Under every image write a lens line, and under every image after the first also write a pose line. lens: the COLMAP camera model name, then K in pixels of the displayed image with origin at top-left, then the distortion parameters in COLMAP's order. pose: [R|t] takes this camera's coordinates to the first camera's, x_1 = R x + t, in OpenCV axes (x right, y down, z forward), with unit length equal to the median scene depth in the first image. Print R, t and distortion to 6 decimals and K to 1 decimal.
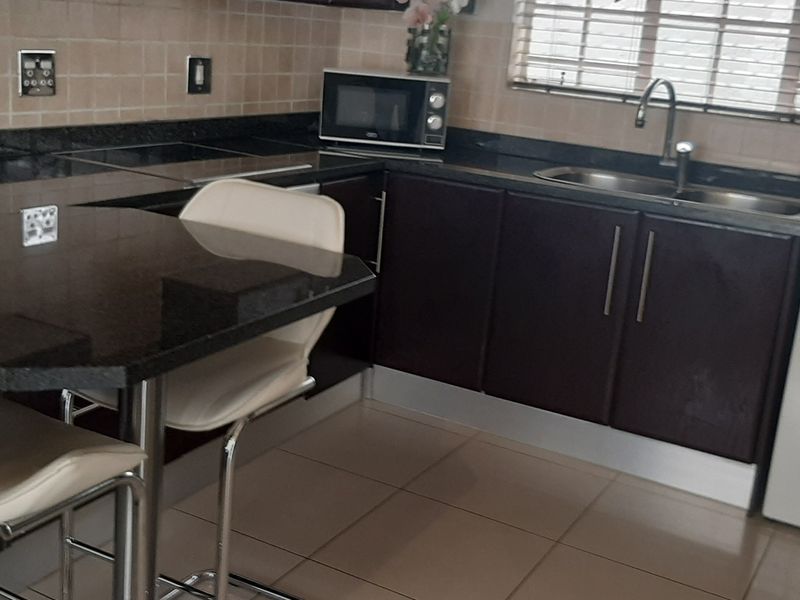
lens RADIAL K [[1028.3, 0, 400.0], [0, 1028.3, 300.0], [0, 0, 1]] dist [0.084927, -0.002605]
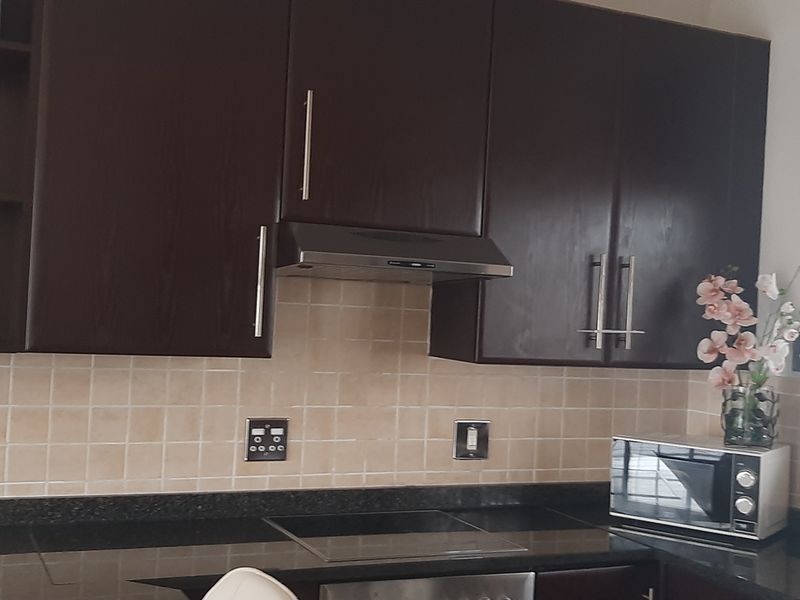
lens RADIAL K [[1028.3, 0, 400.0], [0, 1028.3, 300.0], [0, 0, 1]] dist [0.084927, -0.002605]
pose [[0.830034, -0.048800, -0.555573, 0.302357], [-0.133189, 0.949997, -0.282430, -0.066954], [0.541575, 0.308423, 0.782030, 0.194649]]
